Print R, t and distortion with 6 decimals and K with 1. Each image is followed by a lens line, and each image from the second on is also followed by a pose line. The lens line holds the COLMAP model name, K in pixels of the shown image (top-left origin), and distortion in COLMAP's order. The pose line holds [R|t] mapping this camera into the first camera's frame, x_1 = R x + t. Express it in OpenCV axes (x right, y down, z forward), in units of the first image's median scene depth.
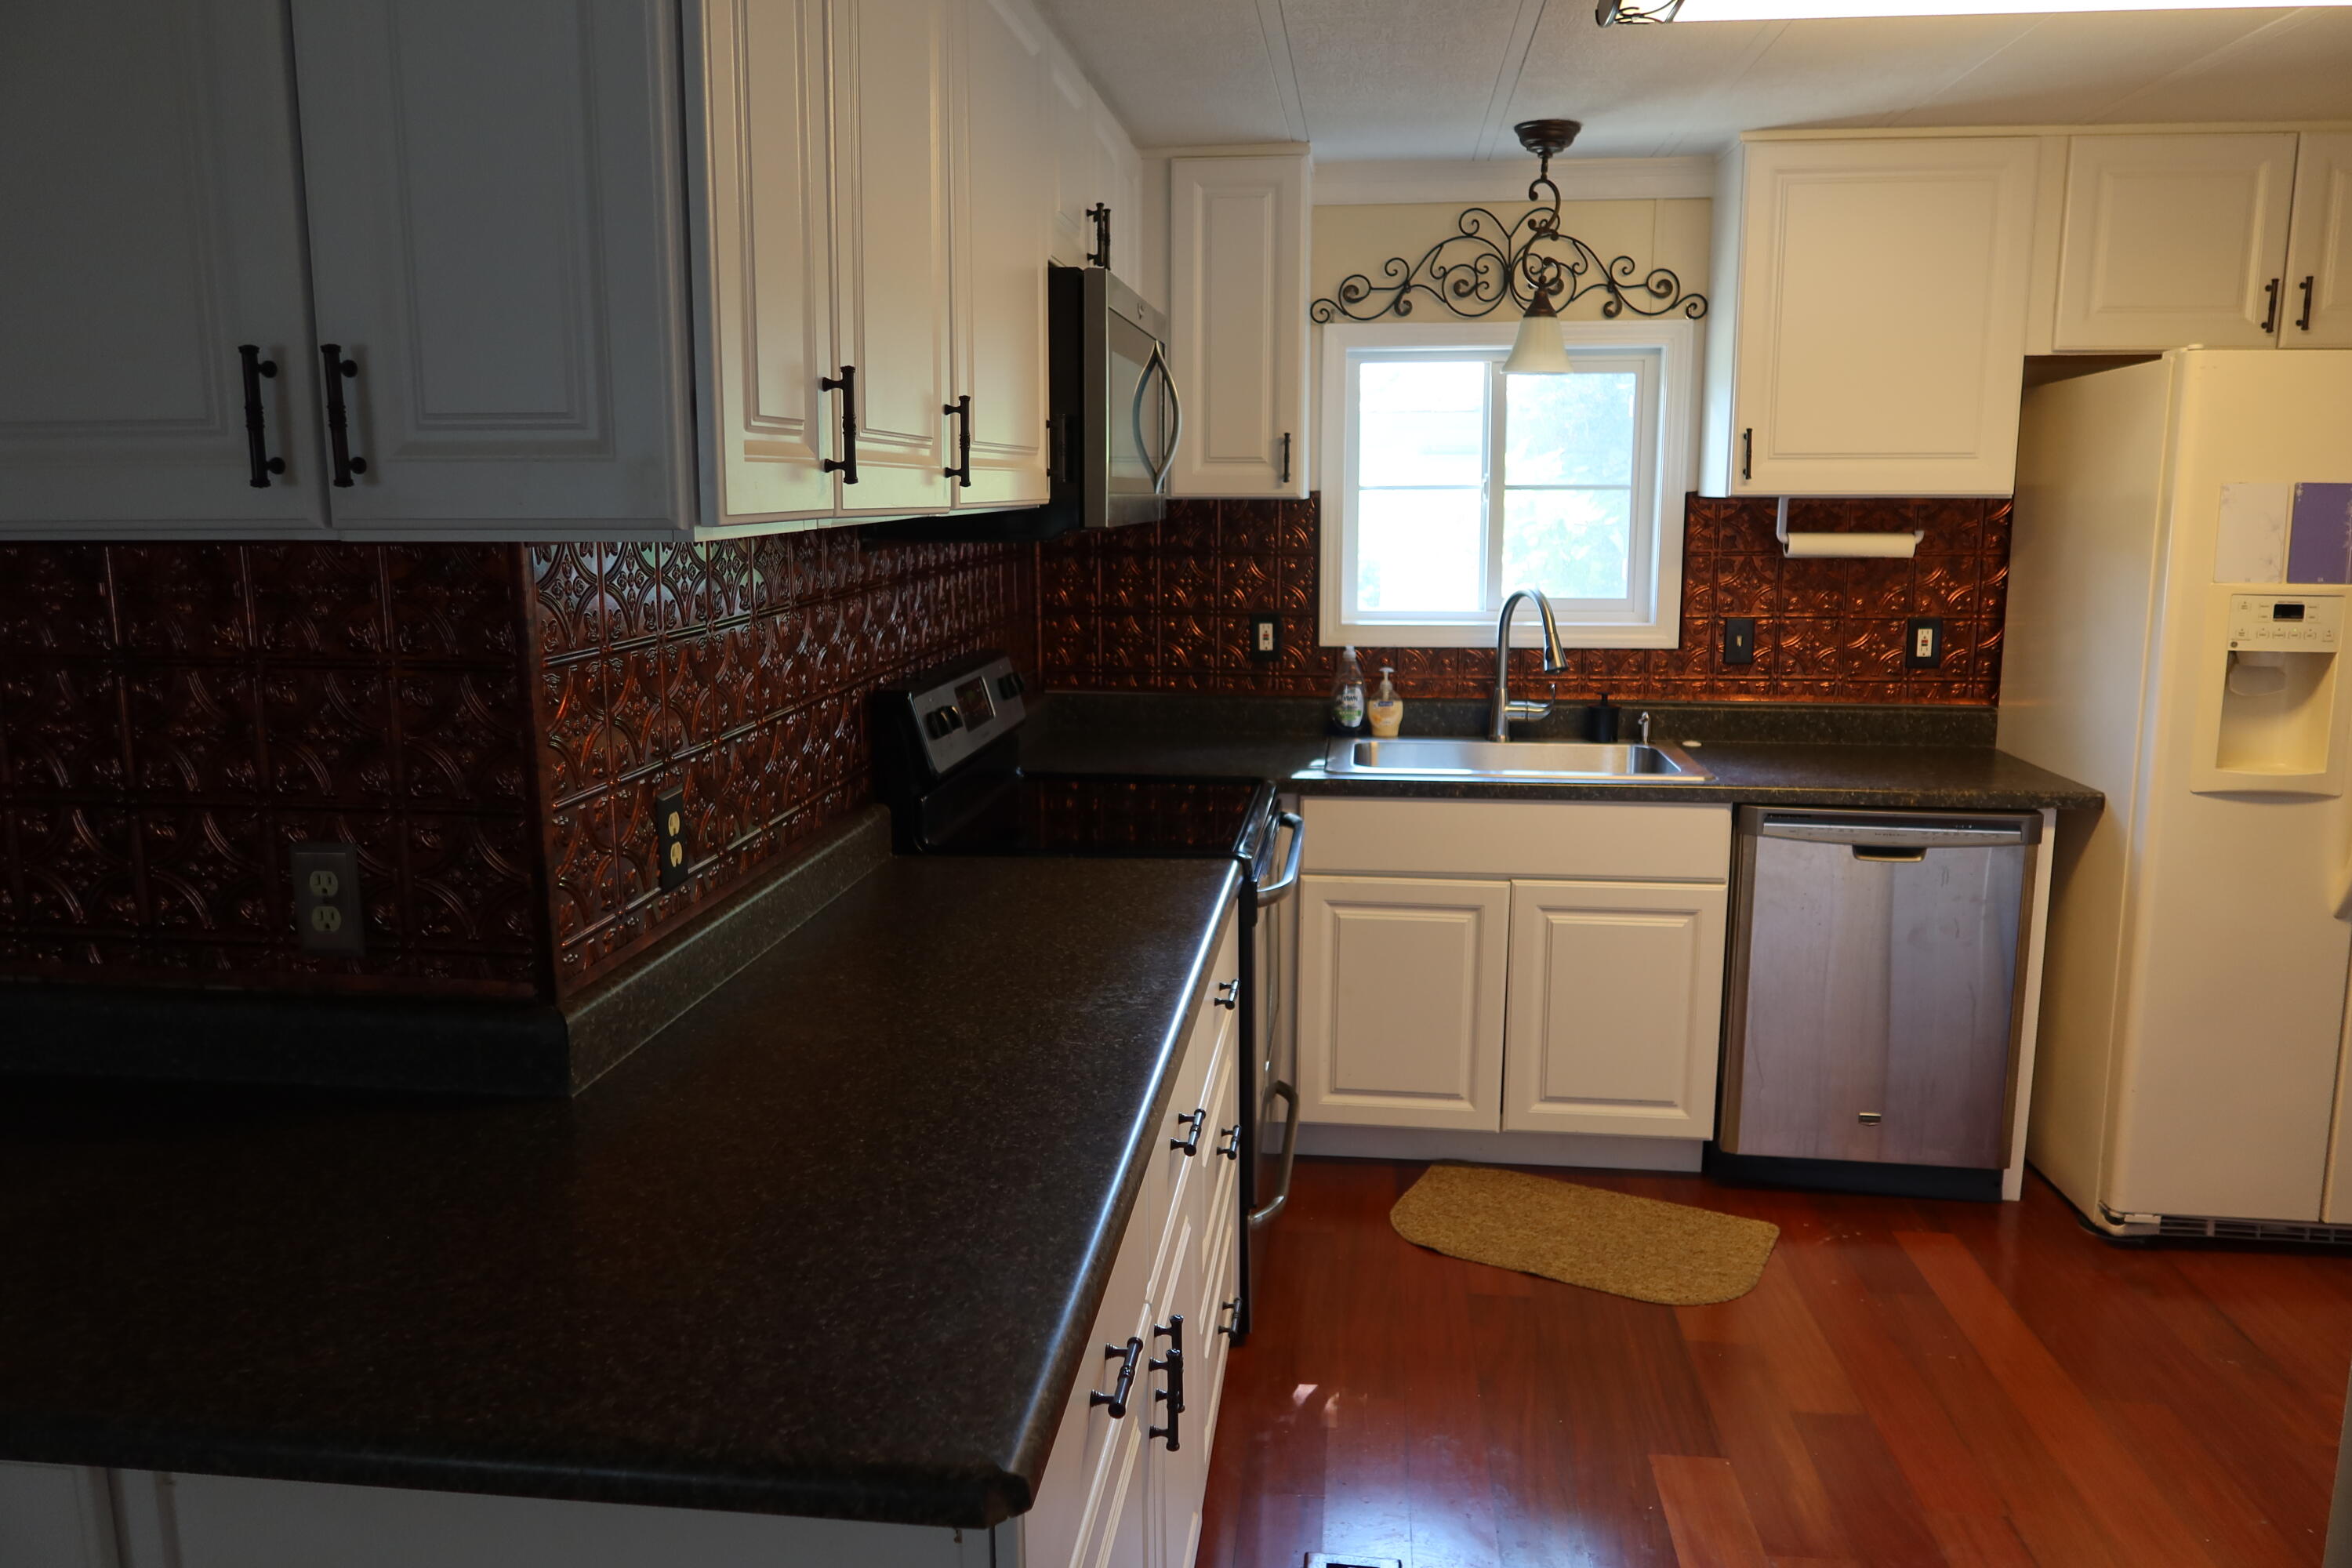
lens RADIAL K [[1668.4, 0, 1179.0], [0, 1668.4, 759.8], [0, 0, 1]] dist [-0.007704, 0.000251]
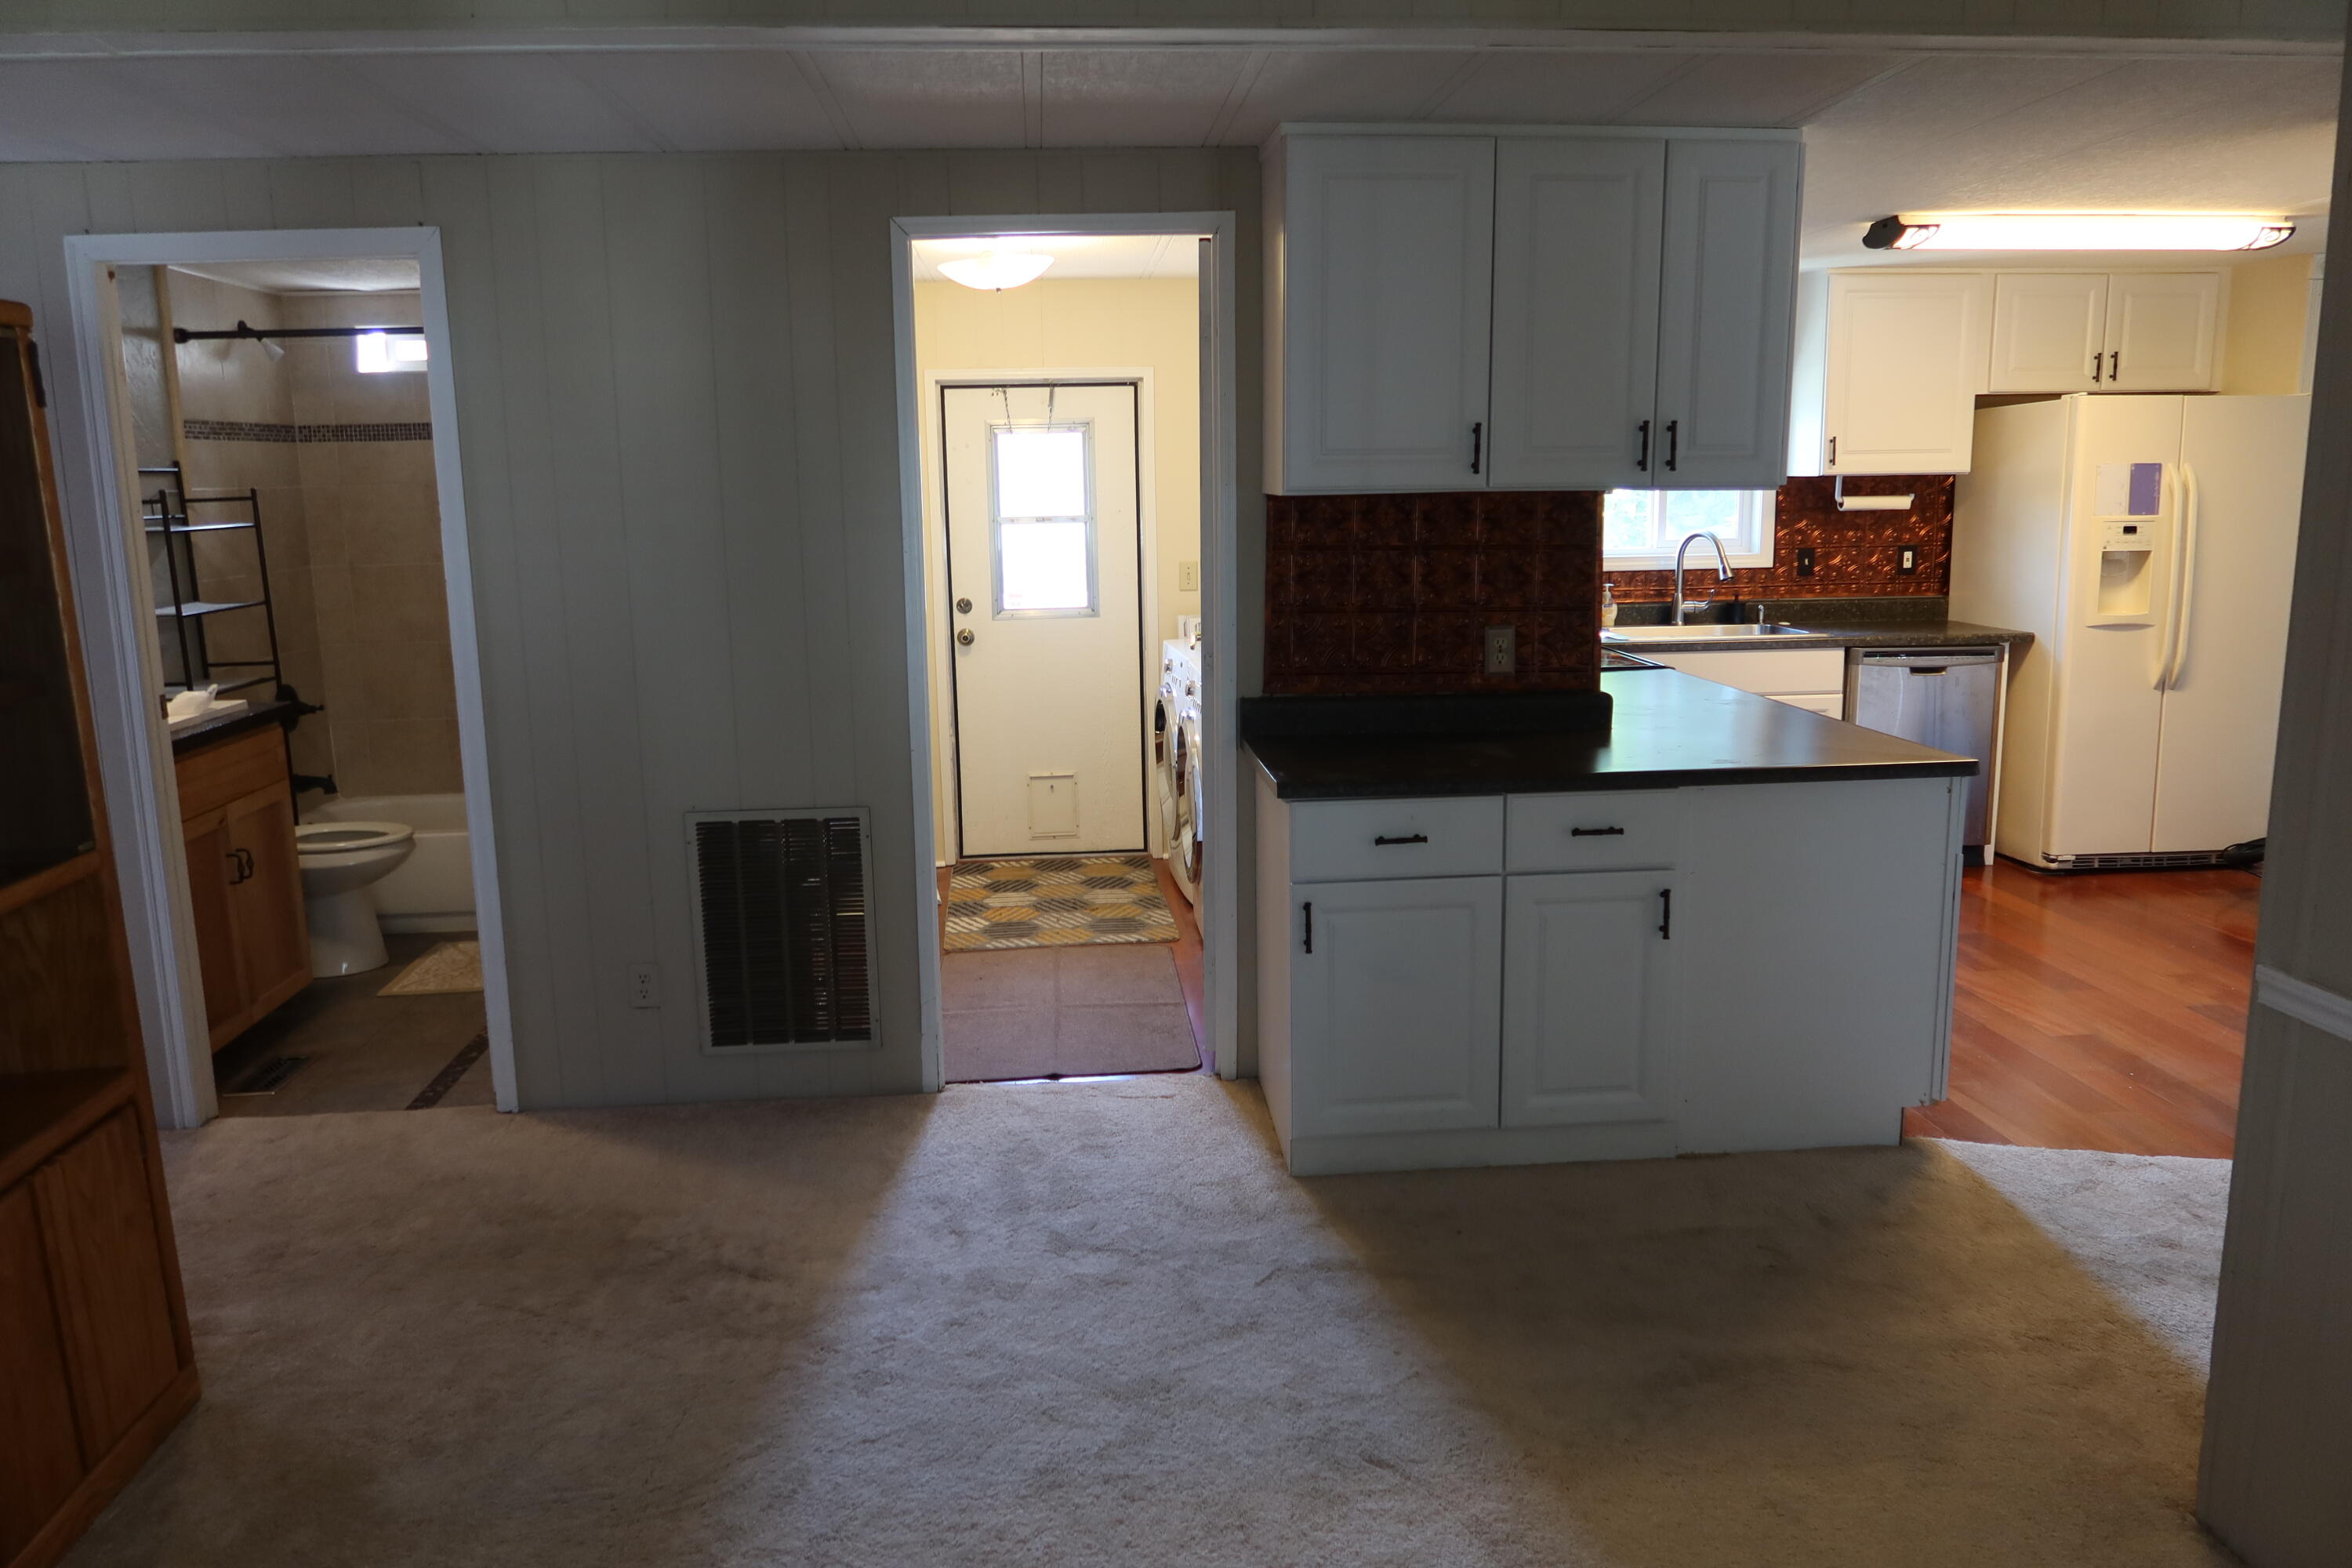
lens RADIAL K [[1599.1, 0, 1171.8], [0, 1599.1, 768.8], [0, 0, 1]] dist [-0.028451, 0.003271]
pose [[0.983329, -0.048794, 0.175165, -0.649729], [0.046838, 0.998785, 0.015290, 0.091931], [-0.175698, -0.006831, 0.984420, -0.523270]]
